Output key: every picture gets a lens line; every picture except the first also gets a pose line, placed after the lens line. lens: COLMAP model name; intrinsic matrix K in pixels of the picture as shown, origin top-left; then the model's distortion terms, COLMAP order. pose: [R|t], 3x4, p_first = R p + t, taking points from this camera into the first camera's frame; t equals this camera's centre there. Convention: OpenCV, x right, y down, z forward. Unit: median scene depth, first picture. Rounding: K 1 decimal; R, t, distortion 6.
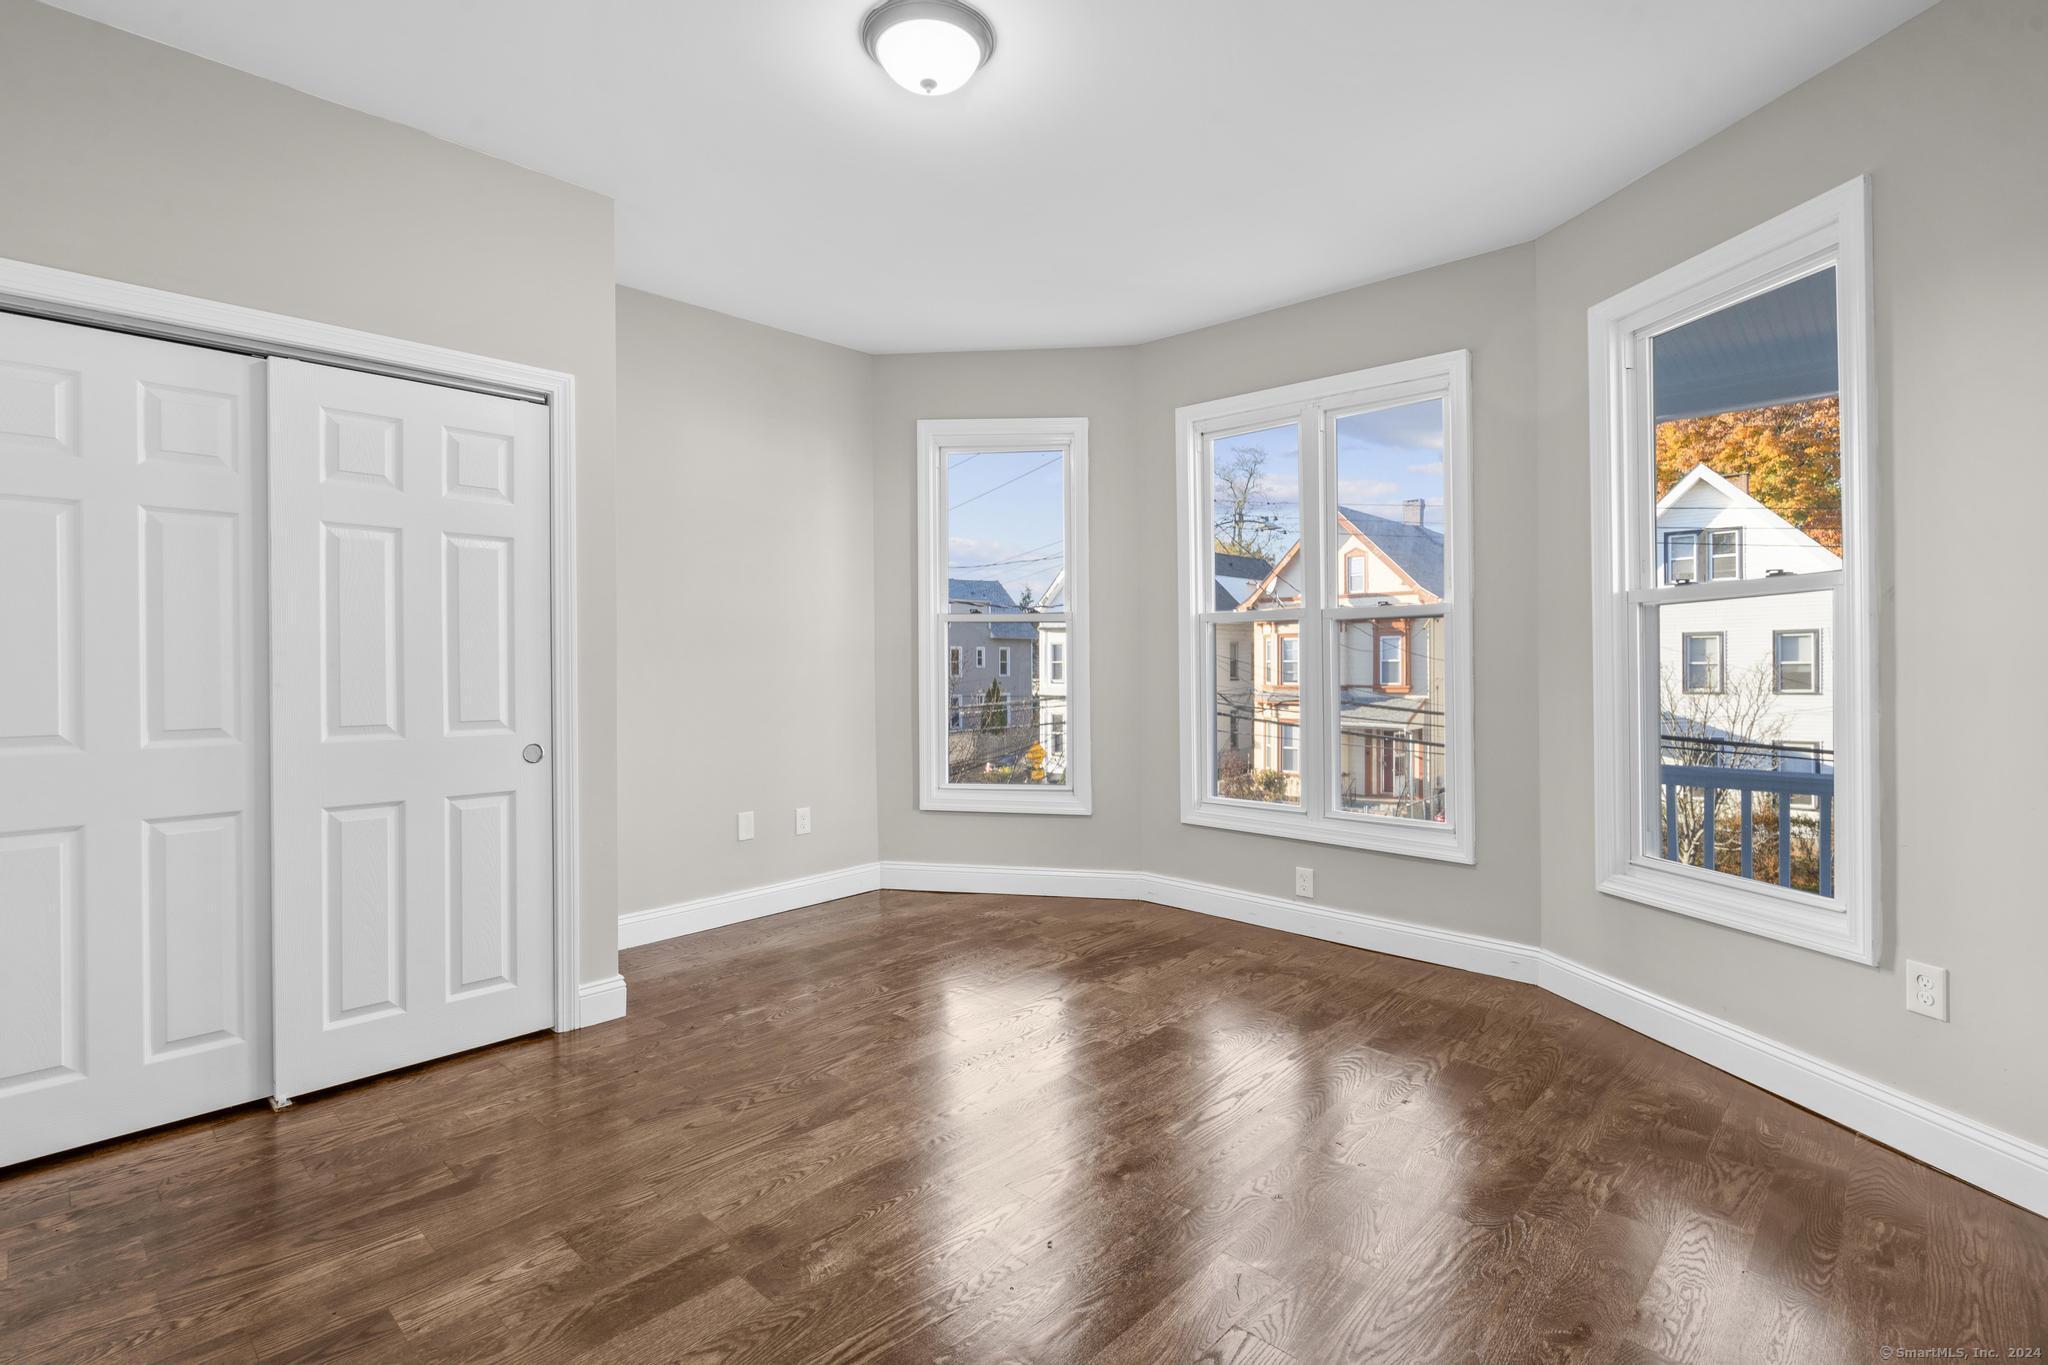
lens RADIAL K [[954.7, 0, 1015.6], [0, 954.7, 670.6], [0, 0, 1]] dist [-0.008803, 0.004272]
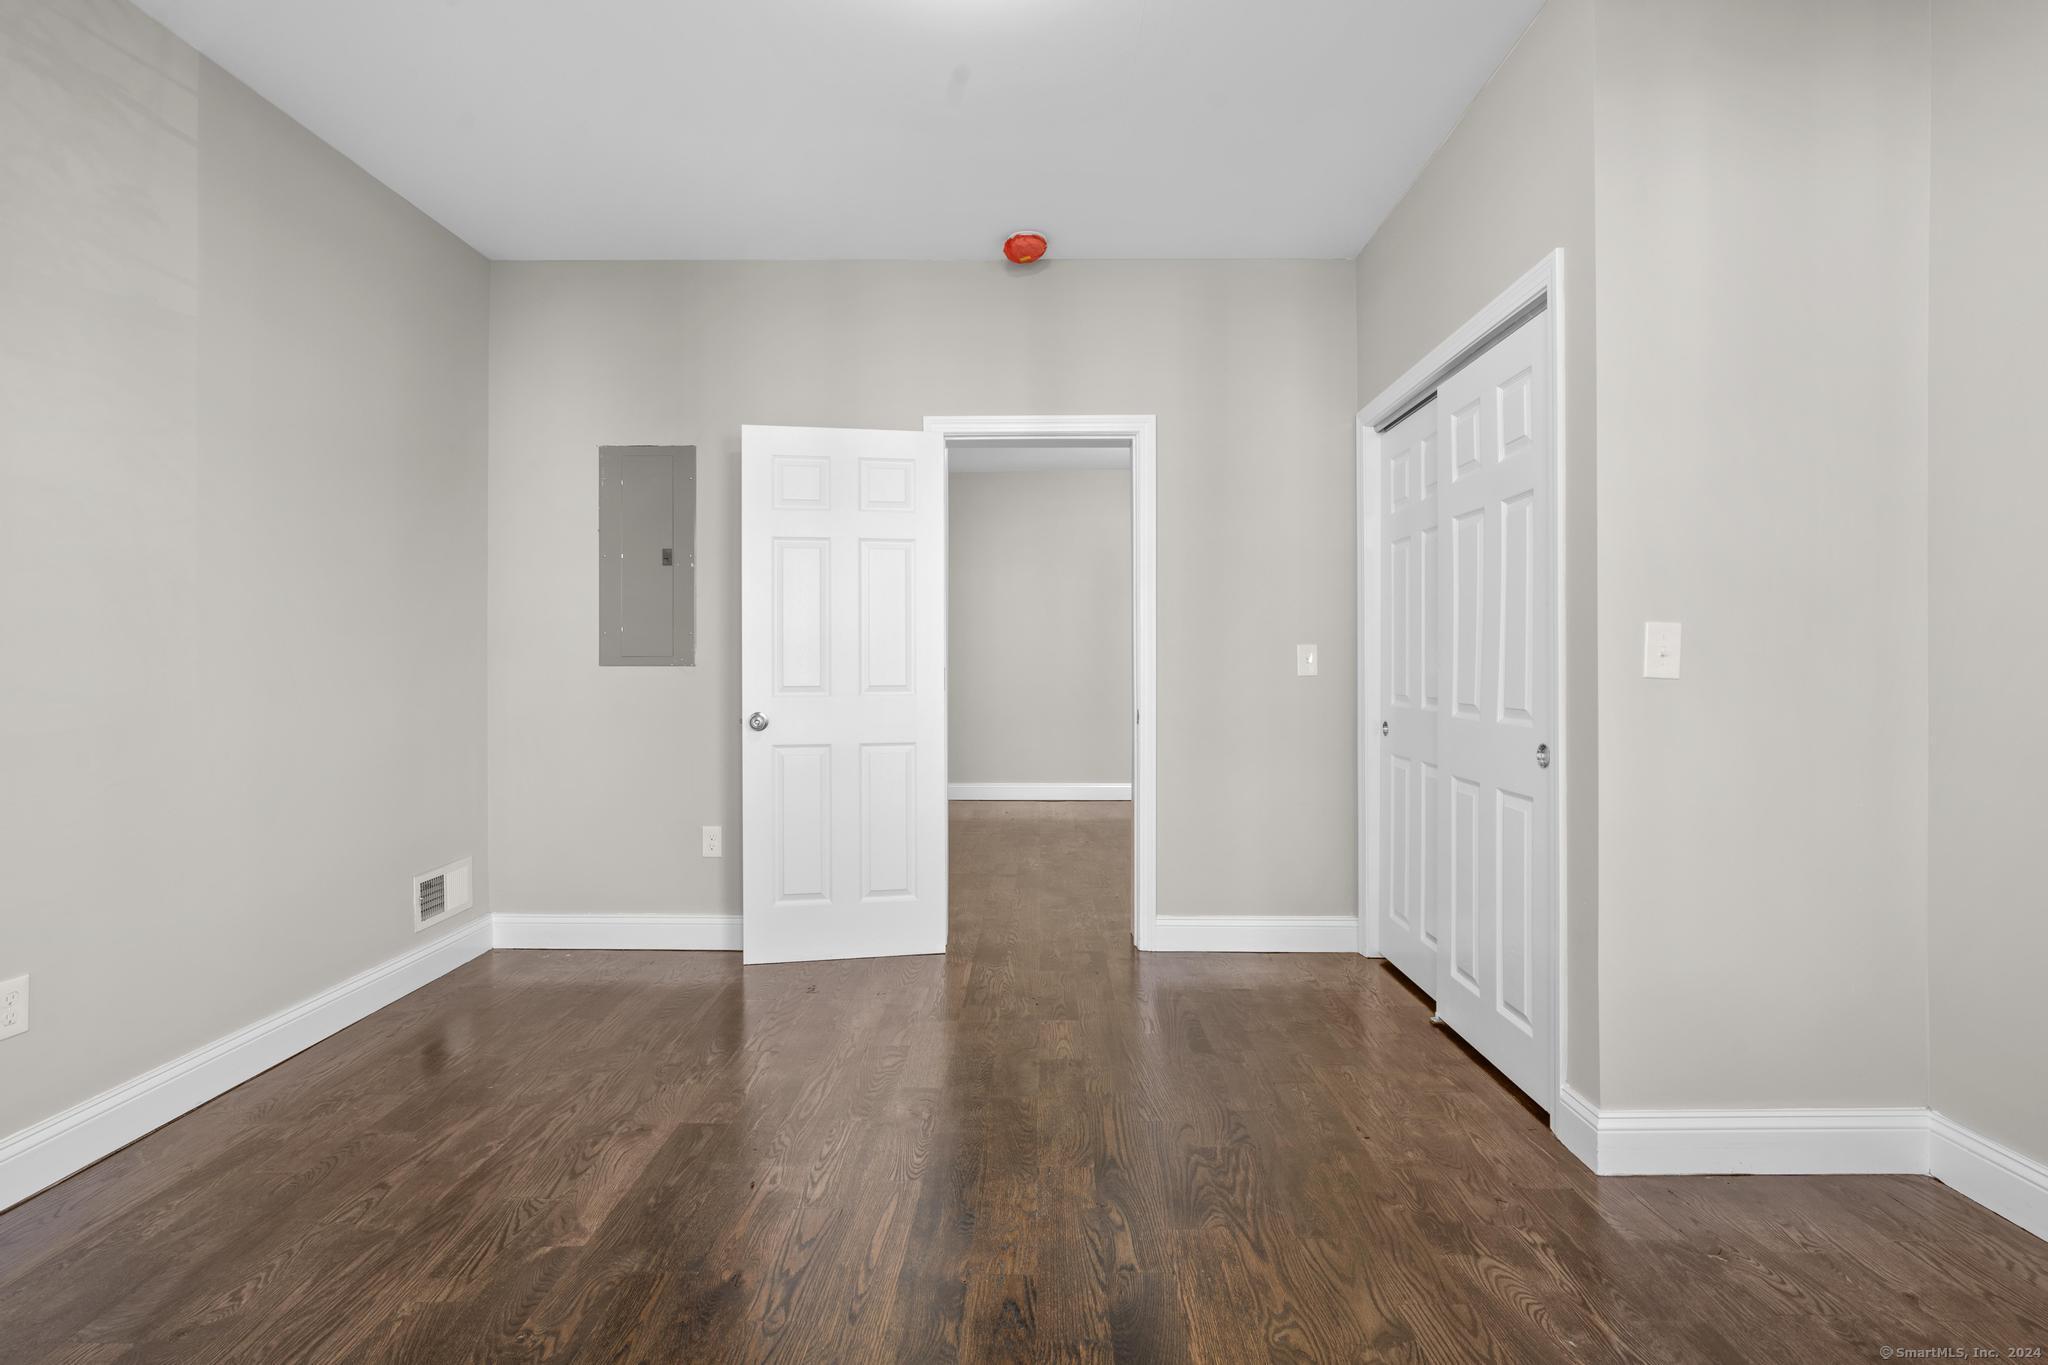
lens RADIAL K [[954.7, 0, 1024.9], [0, 954.7, 673.0], [0, 0, 1]] dist [-0.008803, 0.004272]
pose [[-0.732736, 0.010901, -0.680425, 0.214696], [0.002129, 0.999904, 0.013726, 0.004270], [0.680509, 0.008609, -0.732689, 0.800729]]
